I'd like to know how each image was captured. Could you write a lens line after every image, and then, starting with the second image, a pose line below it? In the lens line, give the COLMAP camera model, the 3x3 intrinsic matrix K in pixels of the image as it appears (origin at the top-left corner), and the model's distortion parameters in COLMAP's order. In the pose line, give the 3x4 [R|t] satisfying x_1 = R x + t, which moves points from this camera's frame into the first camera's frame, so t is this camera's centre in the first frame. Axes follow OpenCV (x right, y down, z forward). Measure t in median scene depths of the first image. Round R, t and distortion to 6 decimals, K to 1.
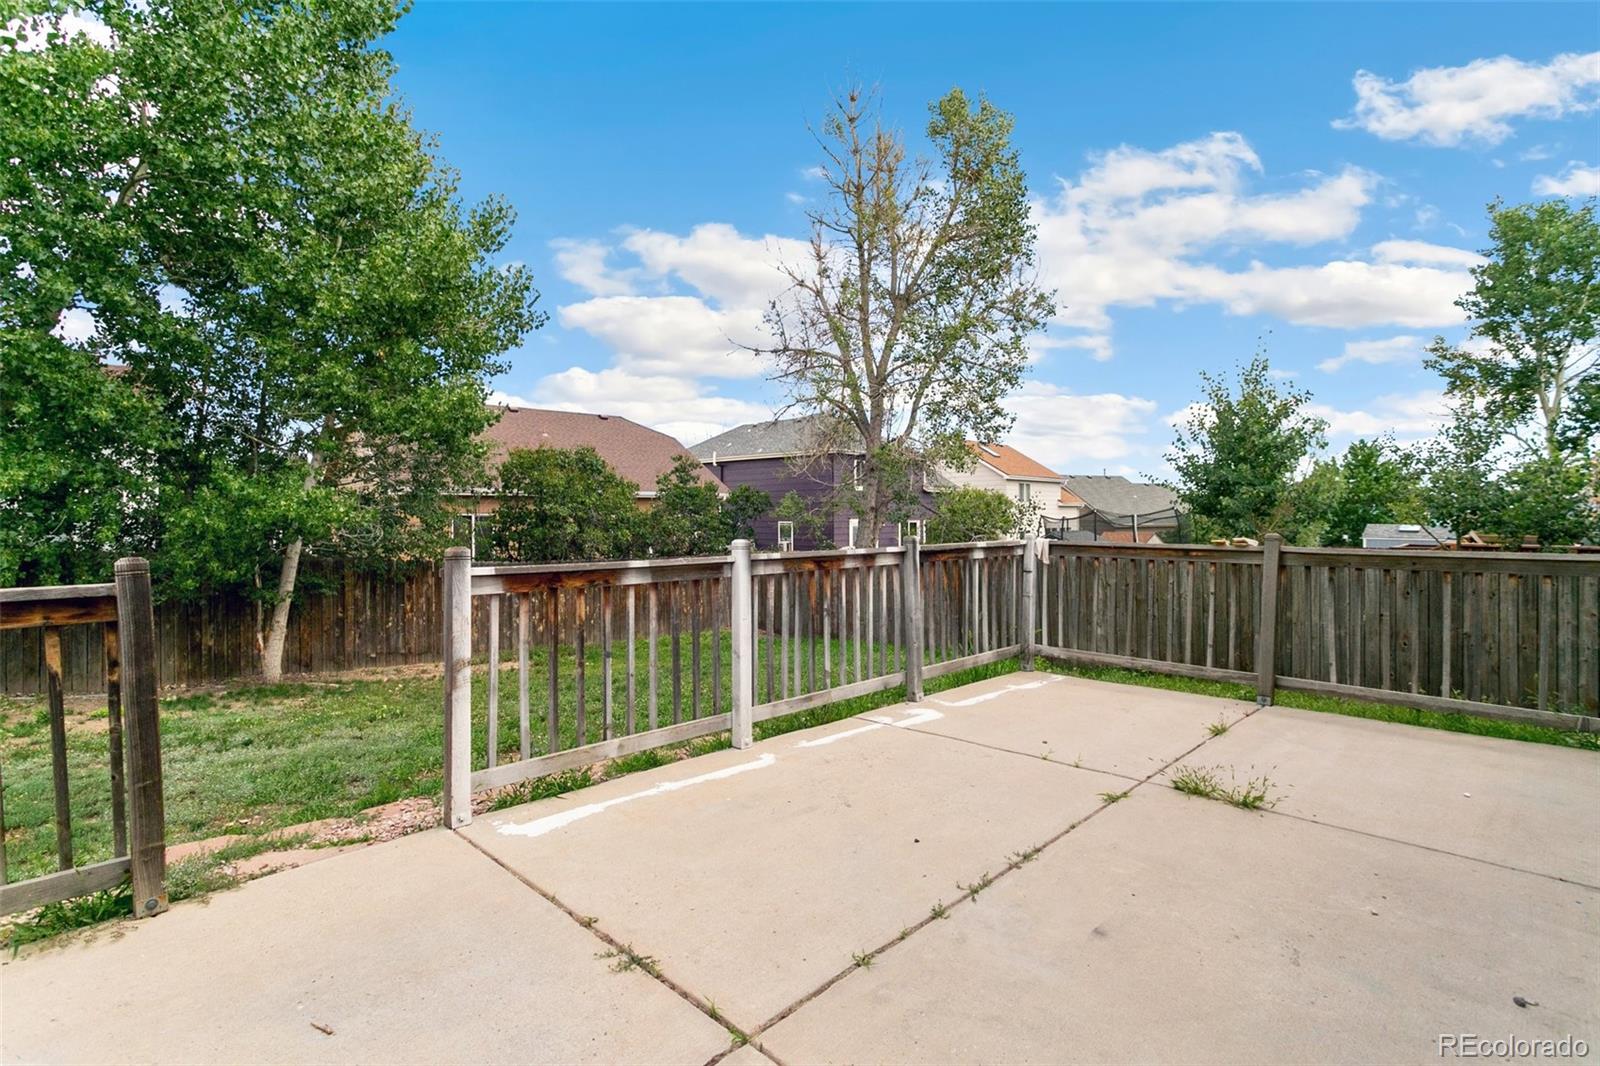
lens RADIAL K [[759.6, 0, 800.0], [0, 759.6, 533.0], [0, 0, 1]] dist [-0.001460, 0.000076]
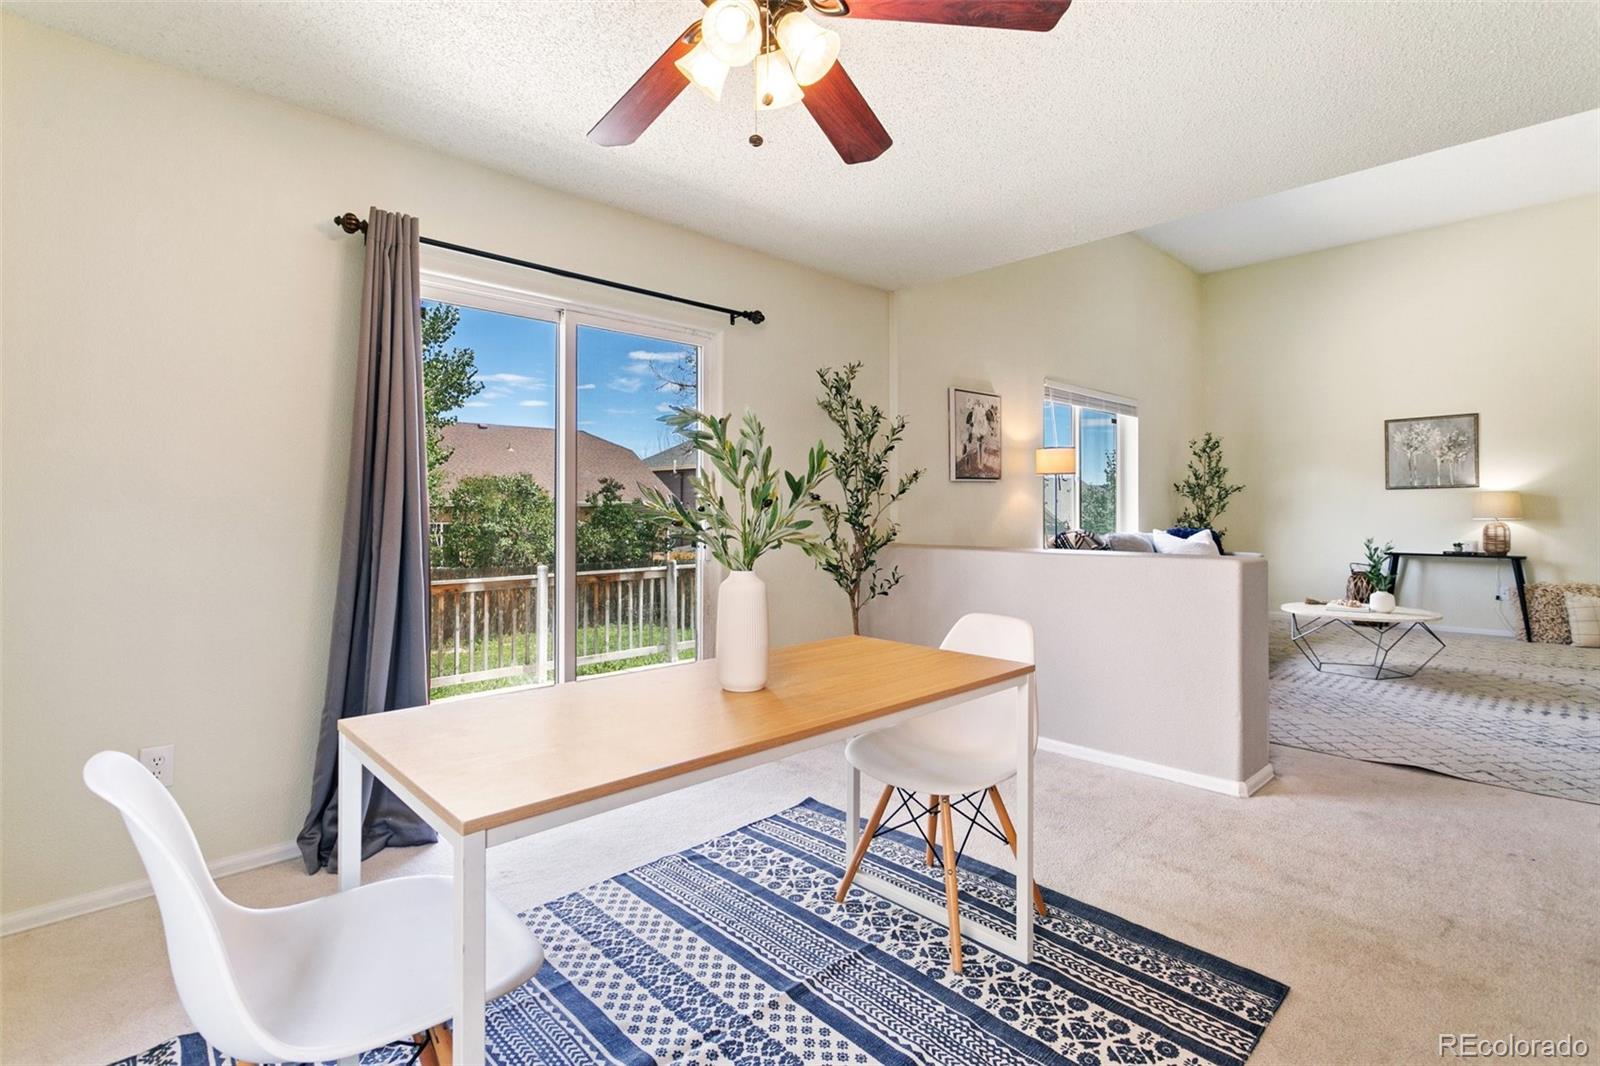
lens RADIAL K [[777.8, 0, 798.5], [0, 777.8, 496.6], [0, 0, 1]] dist [0.001440, 0.000525]
pose [[0.999995, 0.002045, 0.002409, 0.342669], [-0.001940, 0.999082, -0.042787, -0.050129], [-0.002495, 0.042782, 0.999081, -0.555579]]
